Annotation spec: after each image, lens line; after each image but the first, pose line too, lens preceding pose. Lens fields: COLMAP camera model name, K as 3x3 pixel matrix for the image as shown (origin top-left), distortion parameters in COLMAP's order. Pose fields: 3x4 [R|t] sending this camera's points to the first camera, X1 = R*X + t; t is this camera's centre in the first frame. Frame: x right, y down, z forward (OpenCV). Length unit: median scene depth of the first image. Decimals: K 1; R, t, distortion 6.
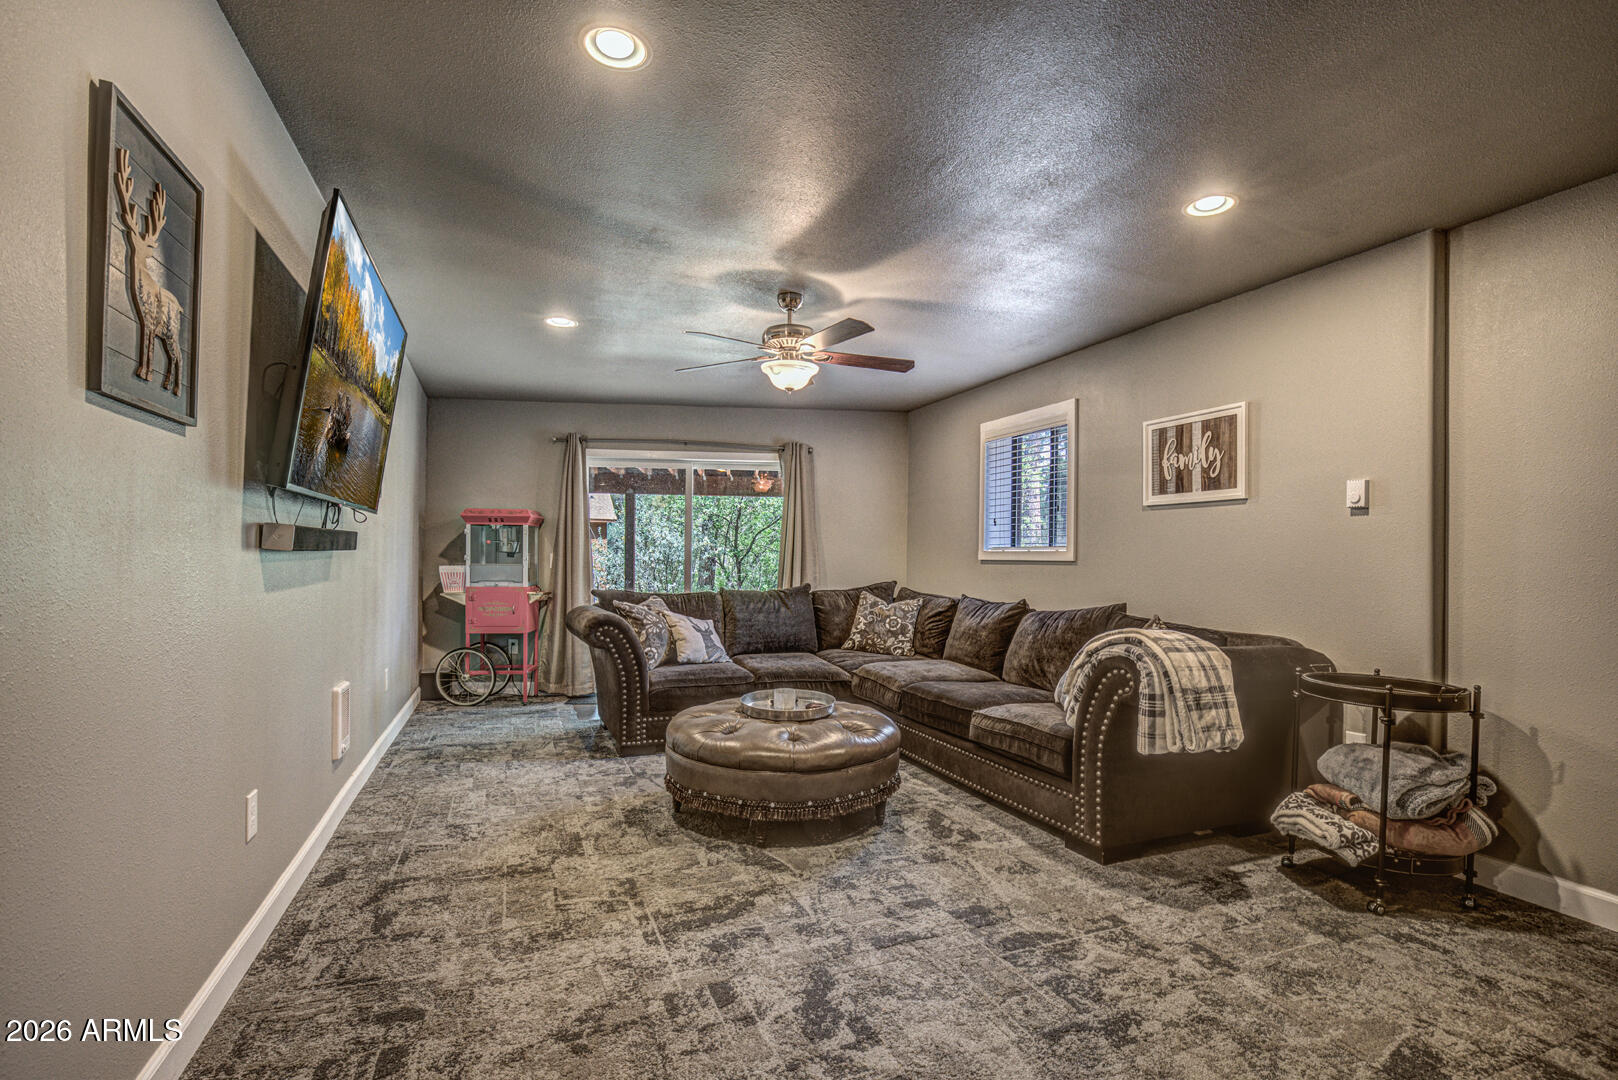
lens RADIAL K [[735.8, 0, 808.1], [0, 735.8, 549.9], [0, 0, 1]] dist [-0.017242, 0.000244]
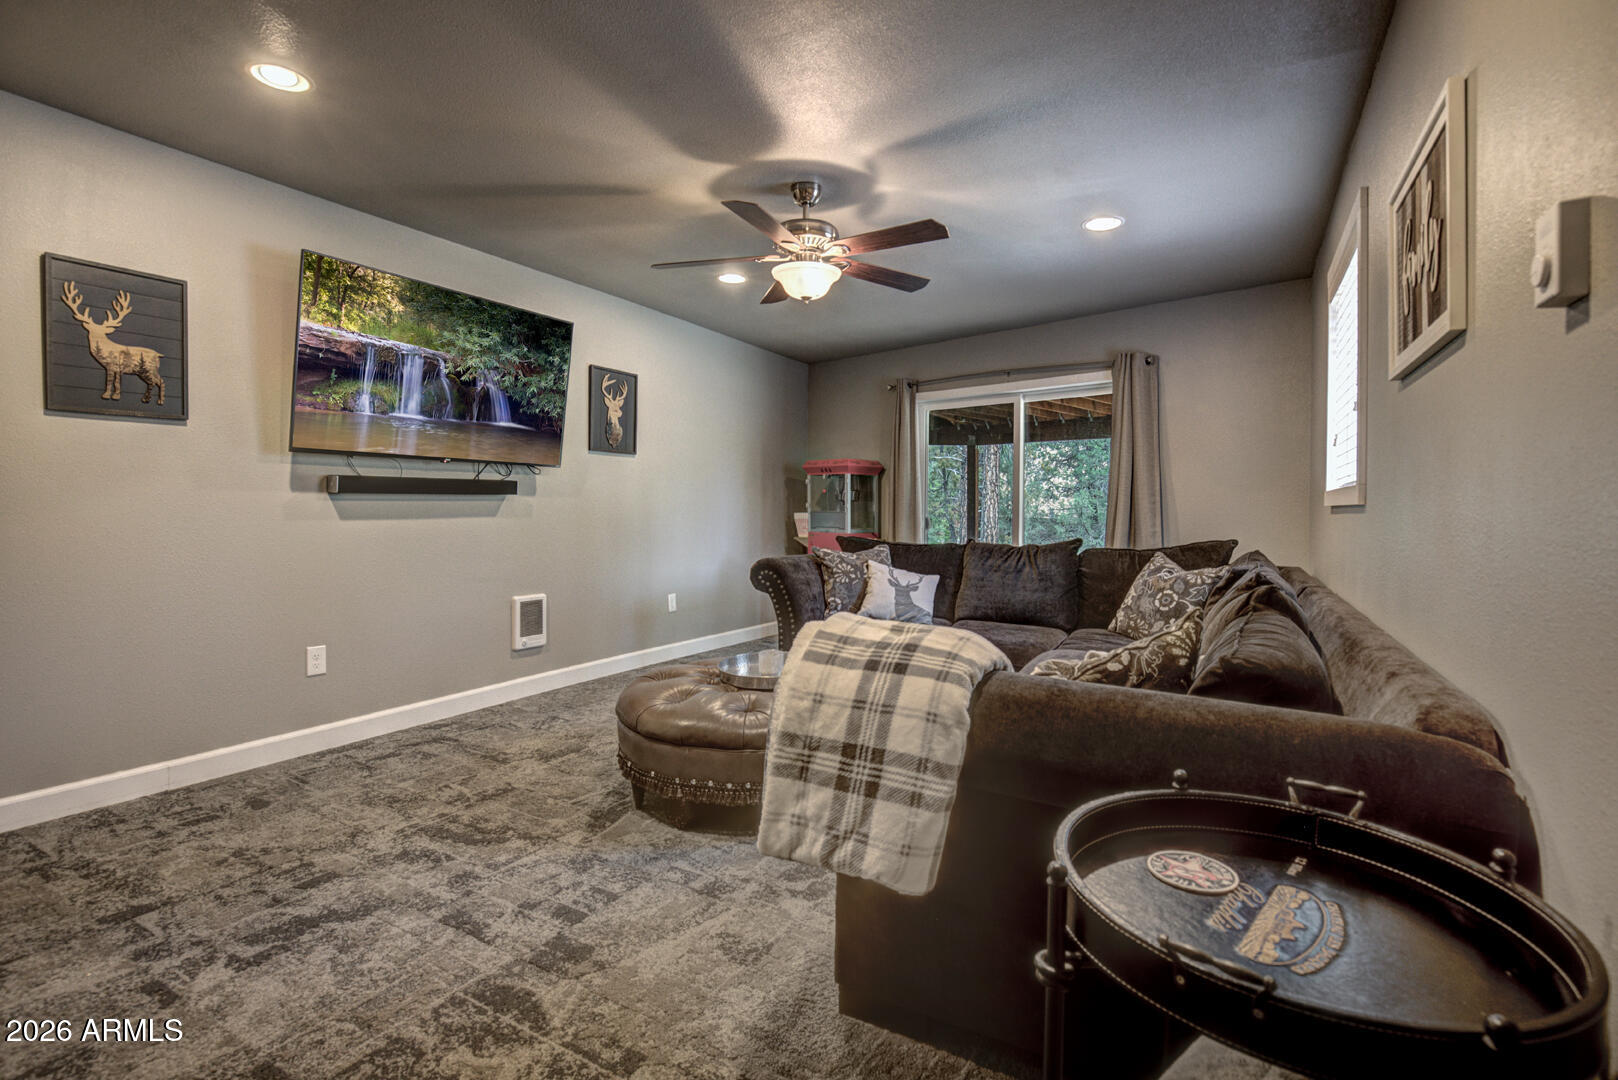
lens RADIAL K [[761.8, 0, 846.3], [0, 761.8, 505.4], [0, 0, 1]] dist [-0.020543, 0.000236]
pose [[0.625094, -0.003707, -0.780541, 0.959456], [0.001862, 0.999993, -0.003258, 0.029391], [0.780547, 0.000583, 0.625096, 0.683482]]
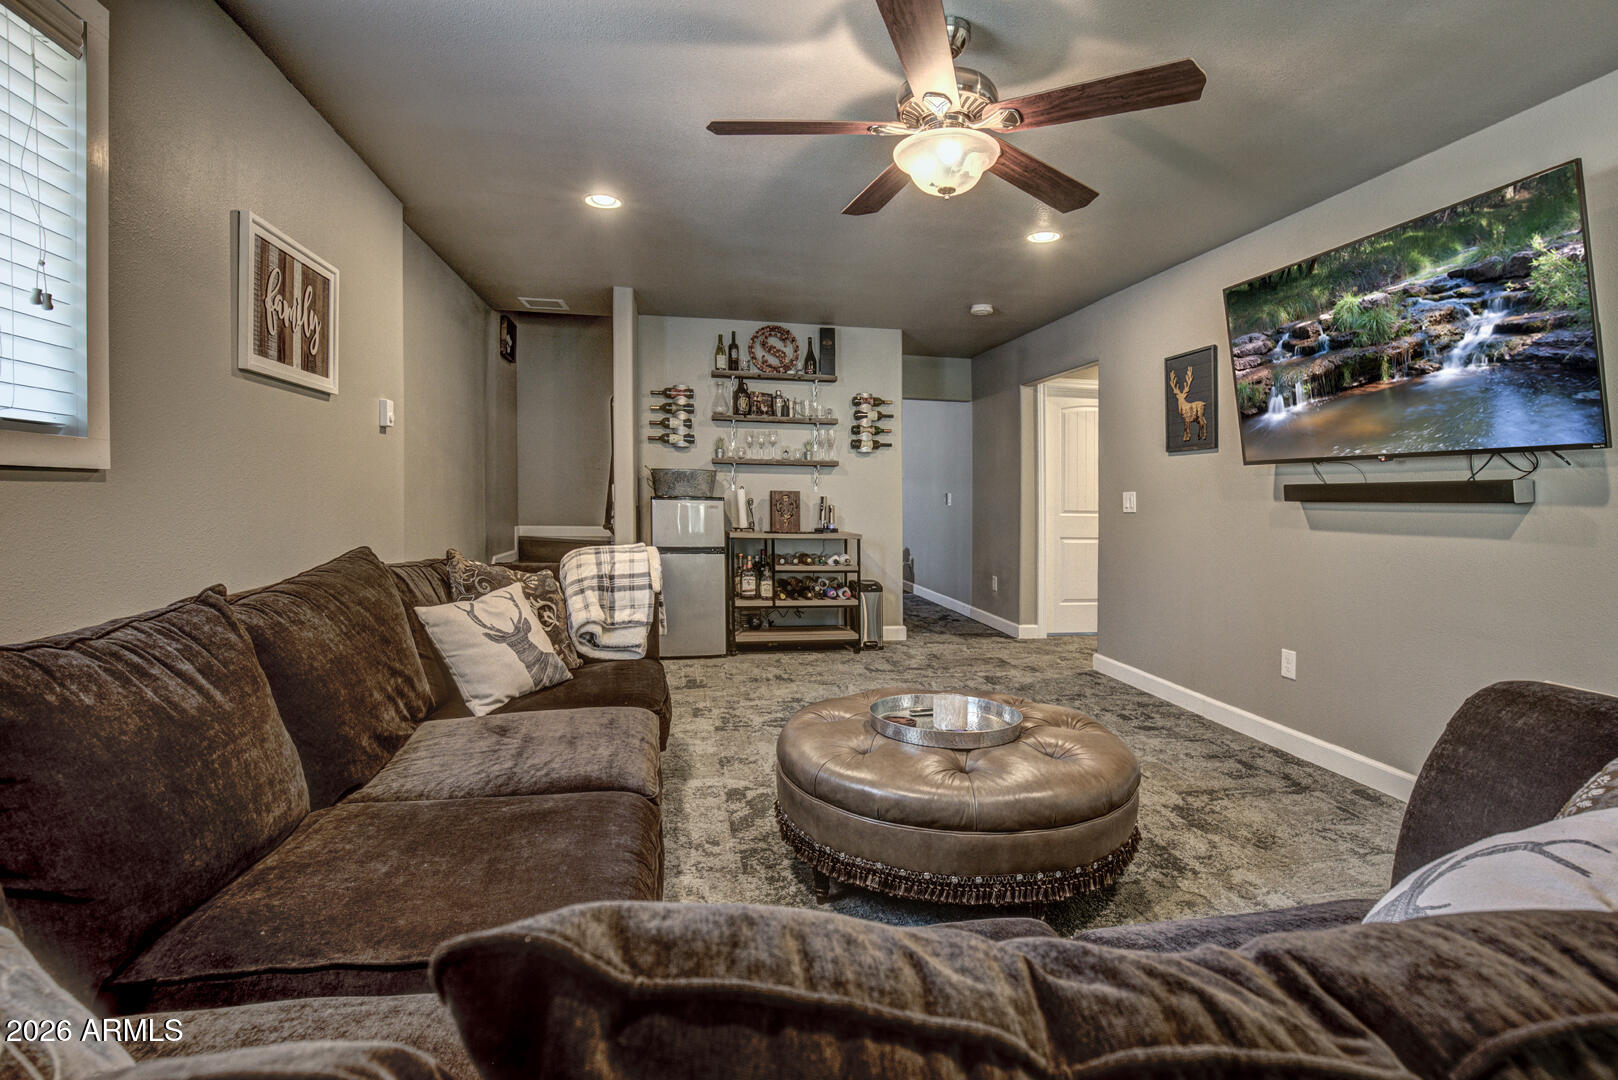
lens RADIAL K [[735.8, 0, 808.1], [0, 735.8, 549.9], [0, 0, 1]] dist [-0.017242, 0.000244]
pose [[-0.974496, -0.045716, 0.219699, -0.046934], [-0.031006, 0.997069, 0.069944, 0.023209], [-0.222253, 0.061348, -0.973057, 2.197077]]
